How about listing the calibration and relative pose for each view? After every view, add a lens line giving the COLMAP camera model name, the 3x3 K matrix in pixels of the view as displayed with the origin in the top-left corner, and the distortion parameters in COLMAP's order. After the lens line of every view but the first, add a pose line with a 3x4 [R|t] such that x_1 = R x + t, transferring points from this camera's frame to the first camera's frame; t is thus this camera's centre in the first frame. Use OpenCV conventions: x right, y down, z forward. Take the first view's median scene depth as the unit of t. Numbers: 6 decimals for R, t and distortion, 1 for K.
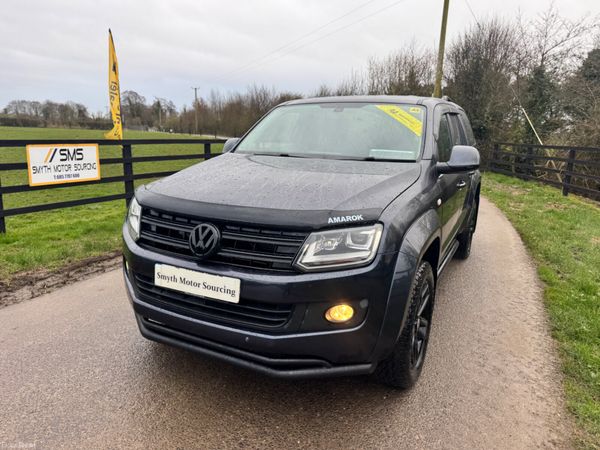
lens RADIAL K [[418.9, 0, 300.0], [0, 418.9, 225.0], [0, 0, 1]] dist [0.078954, -0.087381]
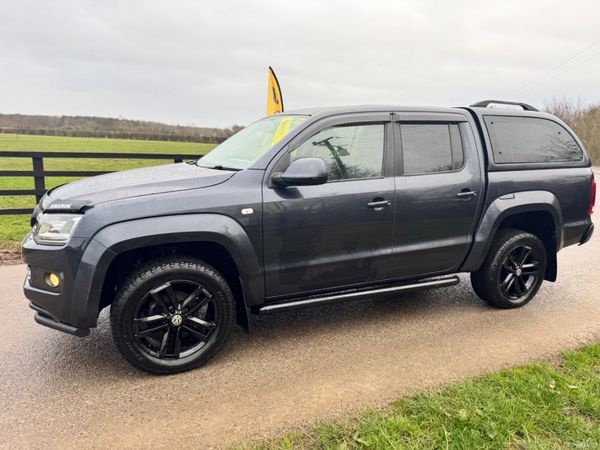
lens RADIAL K [[419.6, 0, 298.7], [0, 419.6, 223.0], [0, 0, 1]] dist [0.076160, -0.080748]
pose [[0.790092, 0.104155, -0.604075, 0.791908], [-0.134031, 0.990967, -0.004440, -0.030097], [0.598156, 0.084473, 0.796915, 0.221645]]
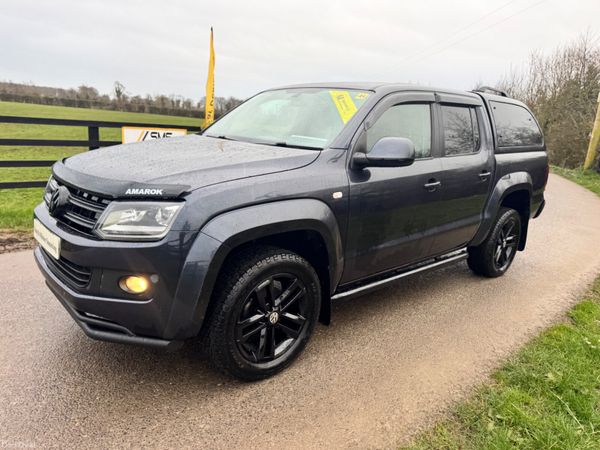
lens RADIAL K [[418.9, 0, 300.0], [0, 418.9, 225.0], [0, 0, 1]] dist [0.078954, -0.087381]
pose [[0.937168, 0.116957, -0.328691, 0.432589], [-0.115466, 0.993018, 0.024125, -0.001650], [0.329218, 0.015343, 0.944129, 0.089272]]
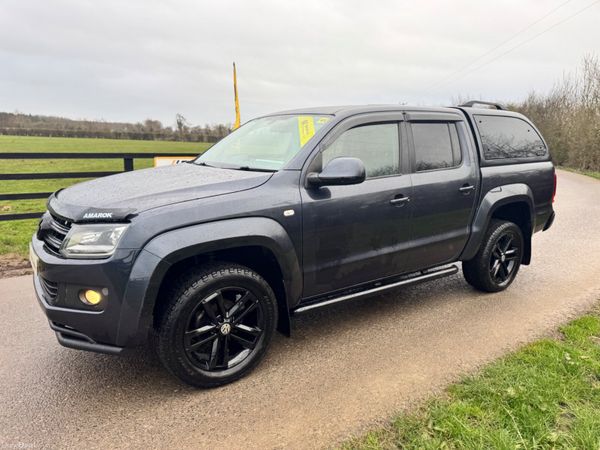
lens RADIAL K [[418.9, 0, 300.0], [0, 418.9, 225.0], [0, 0, 1]] dist [0.078954, -0.087381]
pose [[0.889784, 0.075625, -0.450072, 0.611604], [-0.090173, 0.995866, -0.010938, -0.014224], [0.447384, 0.050316, 0.892925, 0.112911]]
